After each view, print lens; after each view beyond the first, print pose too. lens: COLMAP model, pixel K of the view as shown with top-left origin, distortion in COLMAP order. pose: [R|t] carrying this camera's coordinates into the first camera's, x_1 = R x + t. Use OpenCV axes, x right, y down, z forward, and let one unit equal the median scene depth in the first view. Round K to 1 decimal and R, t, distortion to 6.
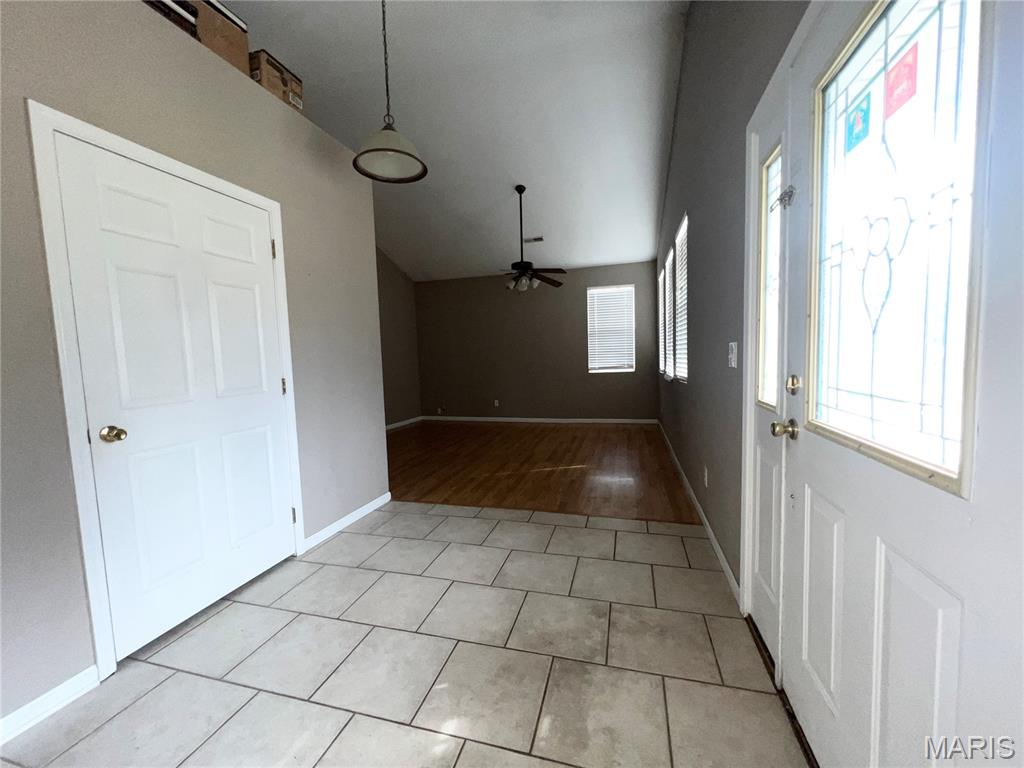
lens RADIAL K [[408.8, 0, 513.1], [0, 408.8, 384.7], [0, 0, 1]] dist [-0.001937, 0.000251]
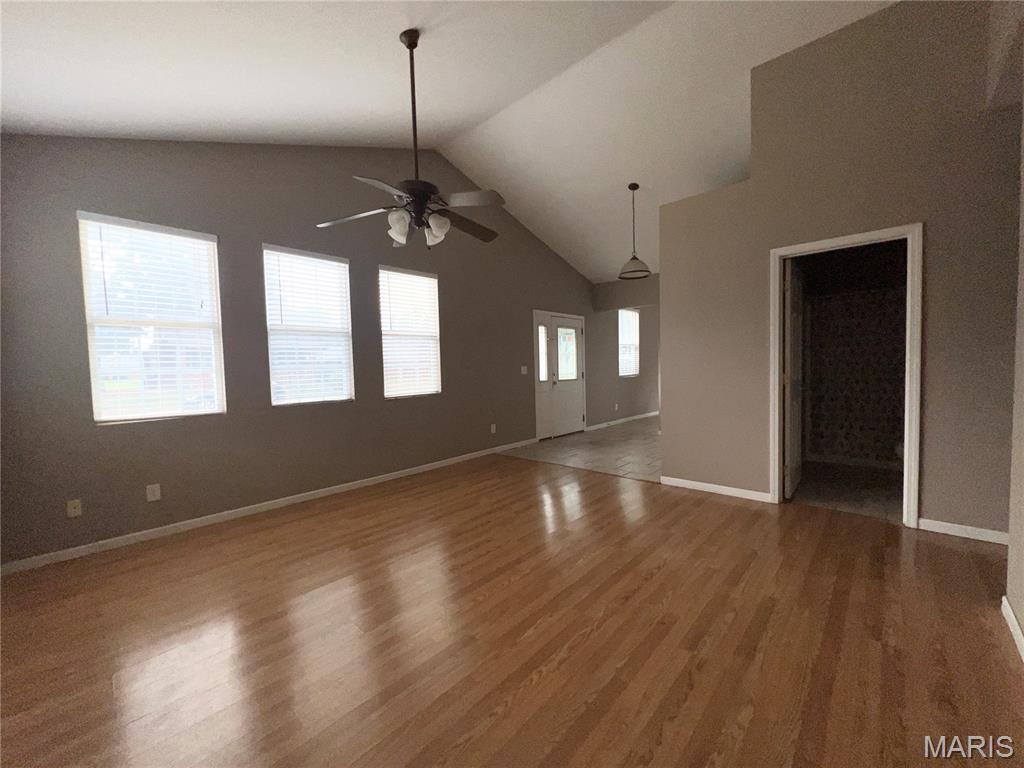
lens RADIAL K [[407.9, 0, 512.0], [0, 407.9, 384.0], [0, 0, 1]] dist [0.001513, 0.000295]
pose [[-0.888148, 0.038349, 0.457955, -0.335256], [0.087744, 0.992330, 0.087072, -0.102127], [-0.451103, 0.117516, -0.884701, 1.573733]]
